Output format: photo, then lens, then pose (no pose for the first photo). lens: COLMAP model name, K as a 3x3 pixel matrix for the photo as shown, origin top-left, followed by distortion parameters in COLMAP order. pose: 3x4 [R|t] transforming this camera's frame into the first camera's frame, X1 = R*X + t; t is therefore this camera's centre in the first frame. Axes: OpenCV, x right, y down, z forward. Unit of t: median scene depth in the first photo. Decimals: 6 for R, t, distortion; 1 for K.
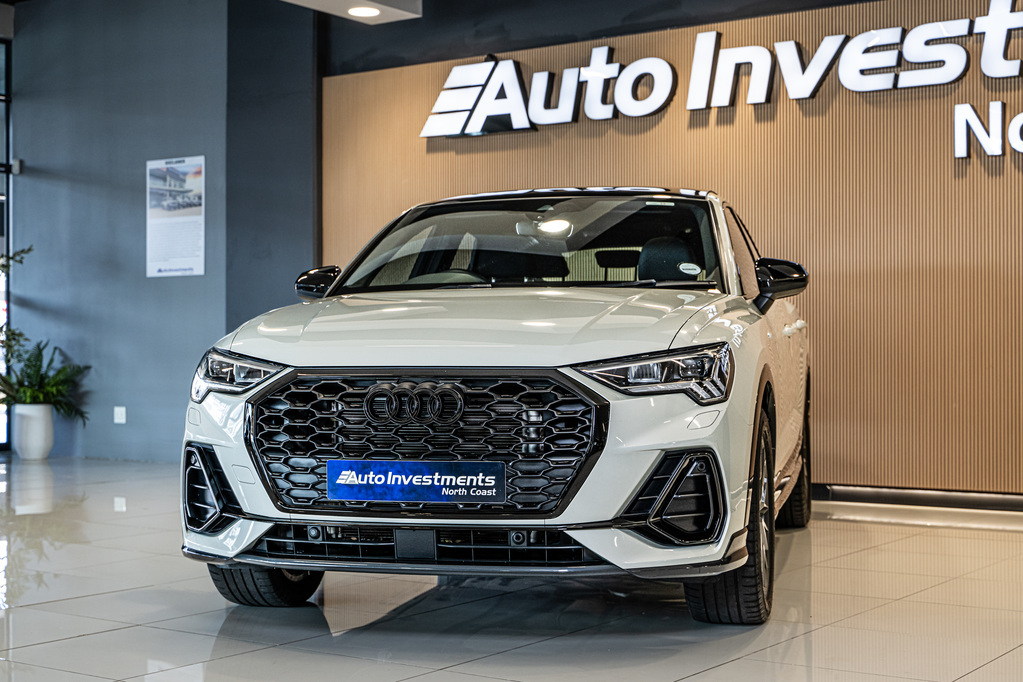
lens RADIAL K [[1548.3, 0, 511.5], [0, 1548.3, 341.0], [0, 0, 1]] dist [0.015989, -0.045737]
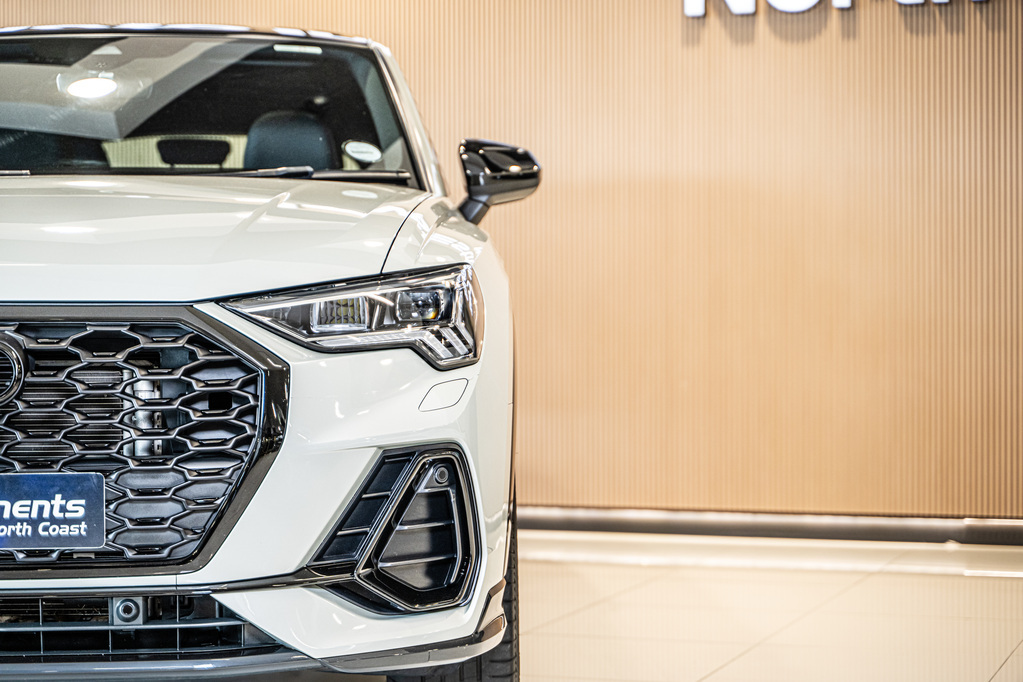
lens RADIAL K [[2174.8, 0, 511.5], [0, 2174.8, 341.0], [0, 0, 1]] dist [-0.034426, 0.224506]
pose [[0.964613, -0.003605, 0.263646, -0.064984], [0.000435, 0.999927, 0.012081, 0.020955], [-0.263670, -0.011539, 0.964544, 0.209123]]
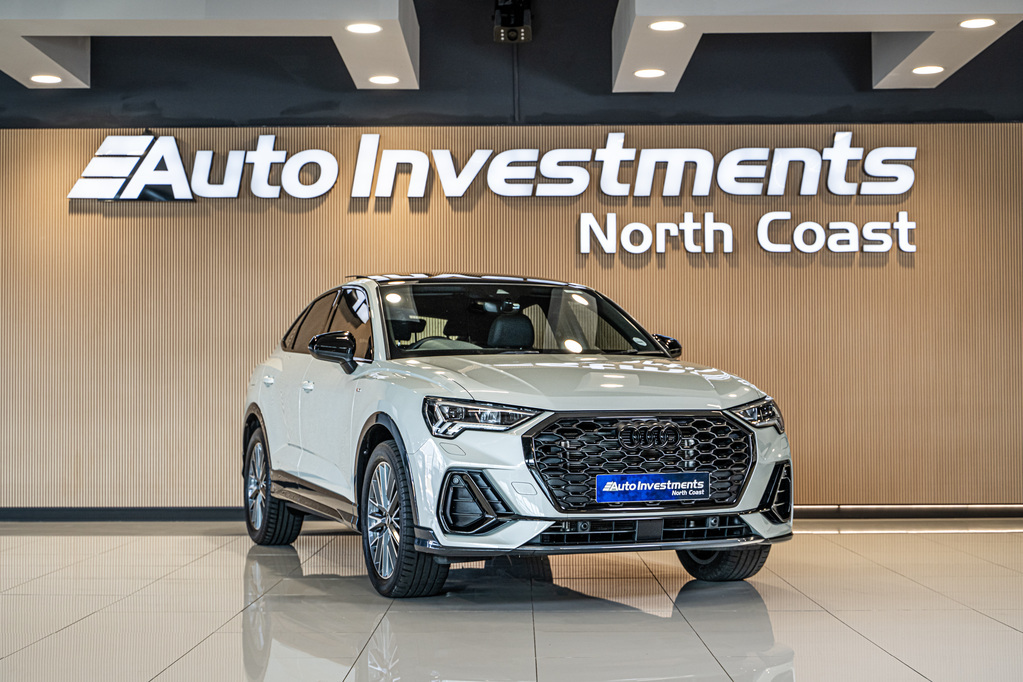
lens RADIAL K [[1657.0, 0, 511.5], [0, 1657.0, 341.0], [0, 0, 1]] dist [-0.003621, 0.045182]
pose [[0.819945, 0.017830, 0.572165, -1.060719], [-0.001002, 0.999558, -0.029713, -0.002424], [-0.572442, 0.023790, 0.819600, -0.225604]]
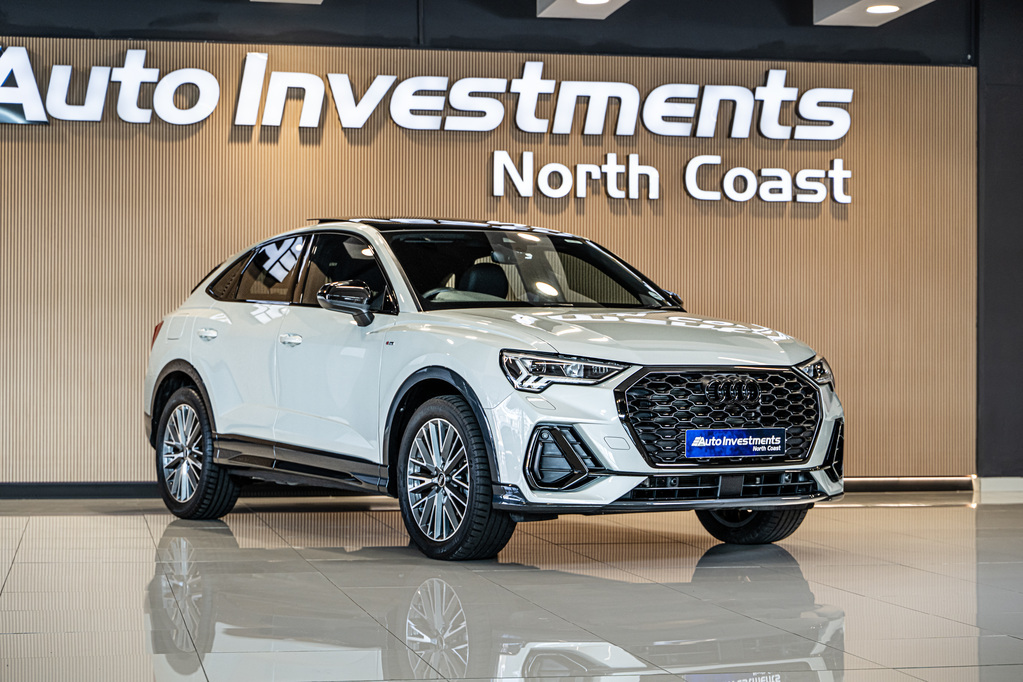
lens RADIAL K [[2174.8, 0, 511.5], [0, 2174.8, 341.0], [0, 0, 1]] dist [-0.034426, 0.224506]
pose [[0.688916, 0.014572, 0.724695, -1.670267], [-0.009612, 0.999894, -0.010968, 0.017879], [-0.724778, 0.000590, 0.688982, -0.266705]]
